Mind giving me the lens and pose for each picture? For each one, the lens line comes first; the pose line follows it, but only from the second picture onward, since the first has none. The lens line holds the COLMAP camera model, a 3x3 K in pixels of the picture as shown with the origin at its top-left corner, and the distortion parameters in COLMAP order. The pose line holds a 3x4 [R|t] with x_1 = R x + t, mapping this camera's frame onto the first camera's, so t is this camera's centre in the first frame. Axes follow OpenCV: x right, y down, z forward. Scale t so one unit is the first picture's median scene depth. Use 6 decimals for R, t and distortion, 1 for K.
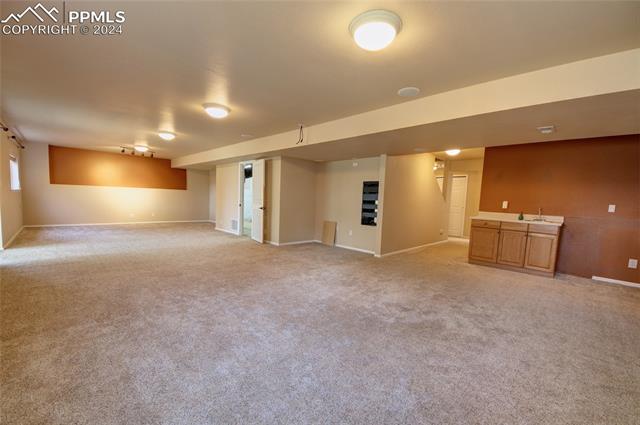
lens RADIAL K [[257.3, 0, 318.6], [0, 257.3, 216.7], [0, 0, 1]] dist [-0.000958, -0.000180]
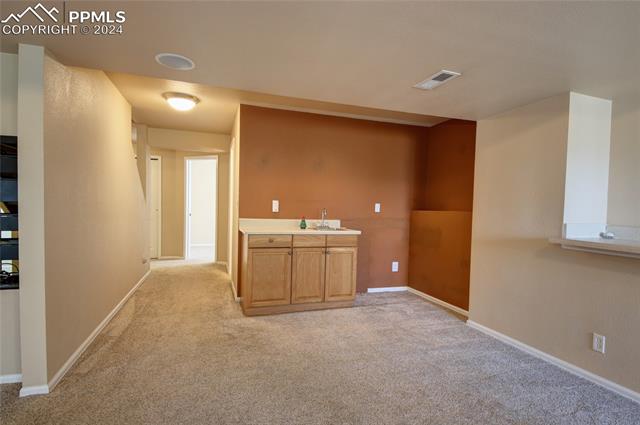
lens RADIAL K [[329.9, 0, 318.7], [0, 329.9, 224.1], [0, 0, 1]] dist [-0.002661, -0.000777]
pose [[0.450101, -0.075894, 0.889746, 0.053123], [0.062469, 0.996617, 0.053409, -0.041882], [-0.890790, 0.031542, 0.453320, 0.581050]]
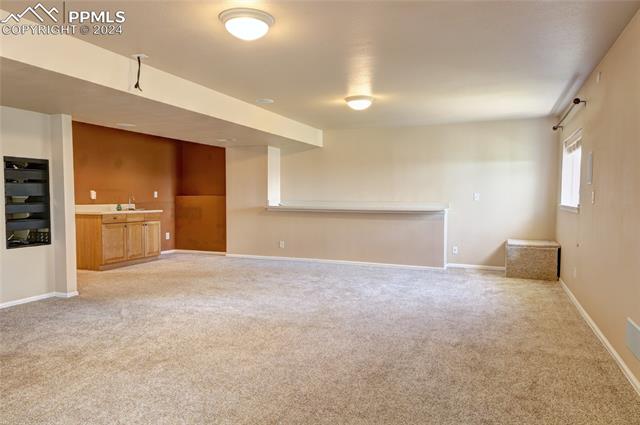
lens RADIAL K [[452.2, 0, 320.0], [0, 452.2, 212.5], [0, 0, 1]] dist [-0.000223, -0.000166]
pose [[-0.393074, -0.075358, 0.916414, -0.975475], [0.050534, 0.993359, 0.103360, -0.111383], [-0.918117, 0.086939, -0.386655, 0.965366]]
